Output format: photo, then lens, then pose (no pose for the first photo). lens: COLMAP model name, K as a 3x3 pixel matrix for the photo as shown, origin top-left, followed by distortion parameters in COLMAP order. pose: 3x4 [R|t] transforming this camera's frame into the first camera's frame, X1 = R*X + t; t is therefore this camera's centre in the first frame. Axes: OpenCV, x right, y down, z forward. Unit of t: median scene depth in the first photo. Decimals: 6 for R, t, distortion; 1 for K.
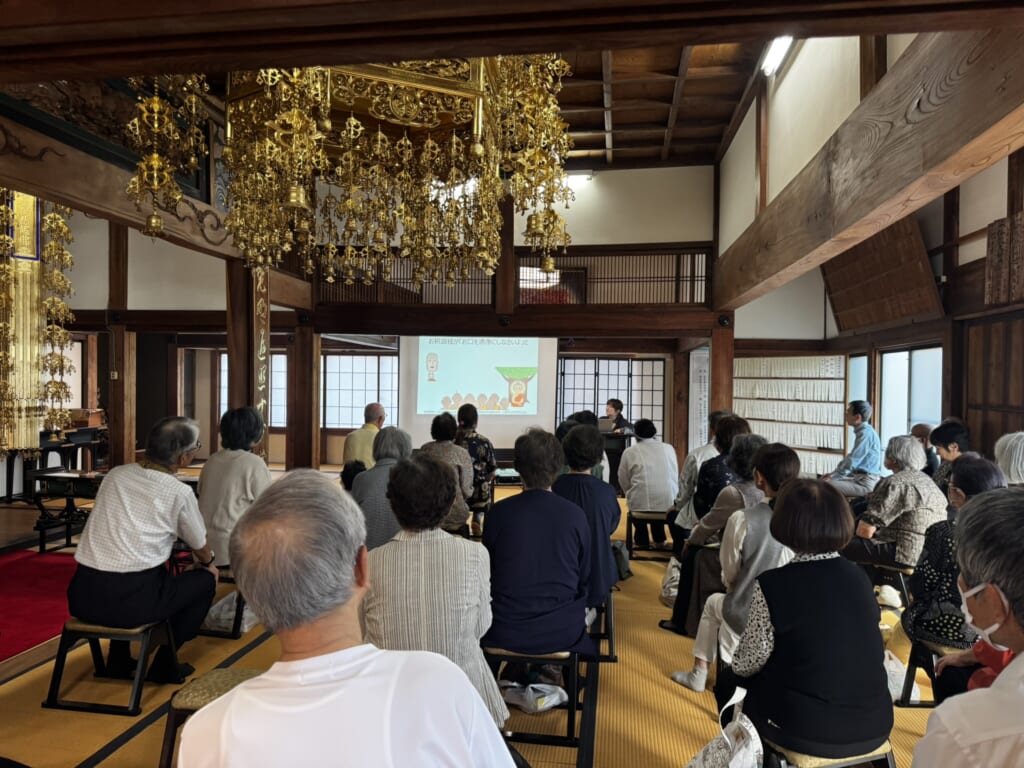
lens RADIAL K [[719.2, 0, 518.6], [0, 719.2, 384.3], [0, 0, 1]] dist [0.015021, -0.021234]
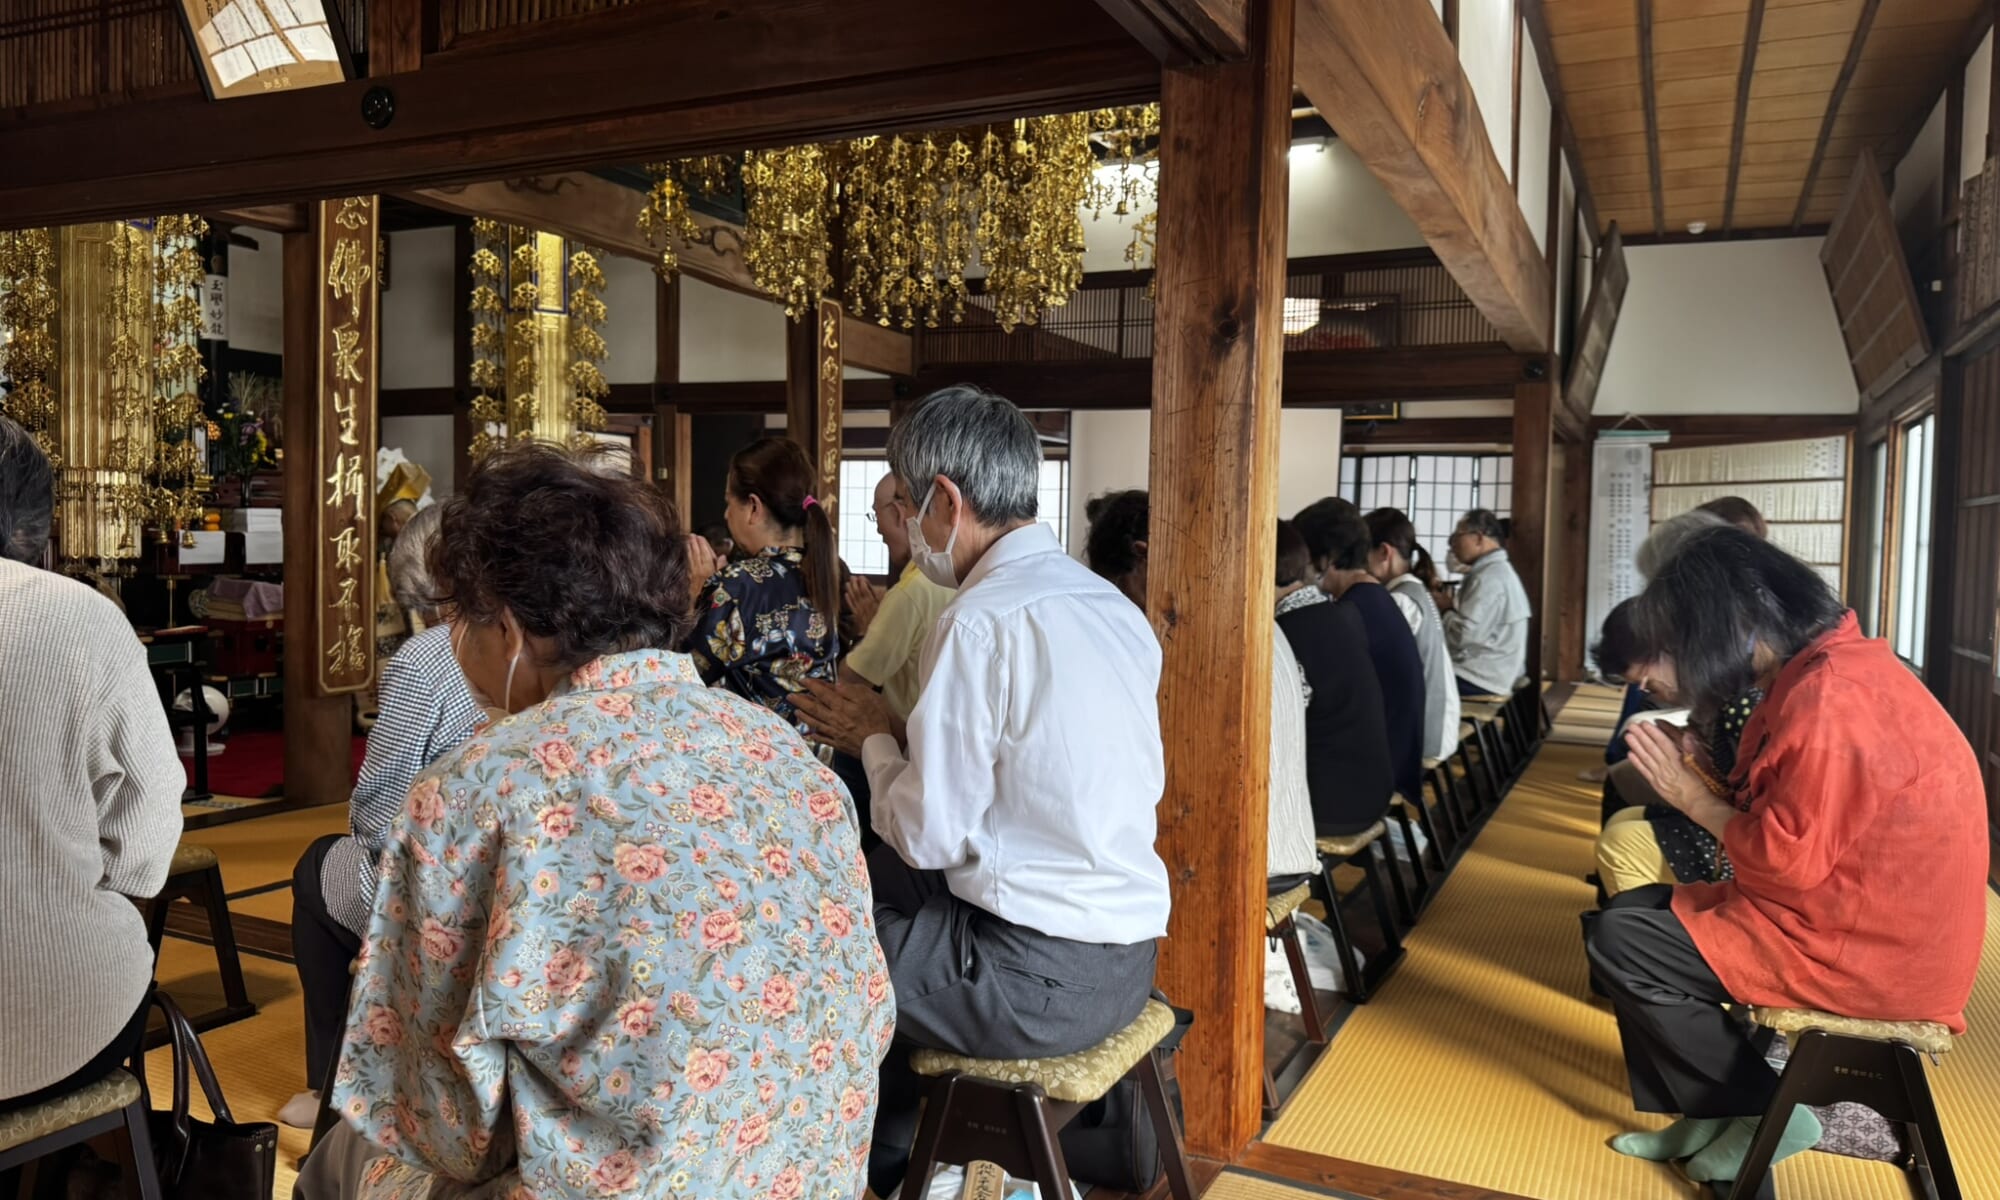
lens RADIAL K [[1414.1, 0, 993.7], [0, 1414.1, 604.5], [0, 0, 1]] dist [0.049257, -0.003142]
pose [[0.950550, 0.024141, -0.309632, 0.260283], [-0.012653, 0.999157, 0.039058, 0.076302], [0.310314, -0.033209, 0.950054, -0.332437]]
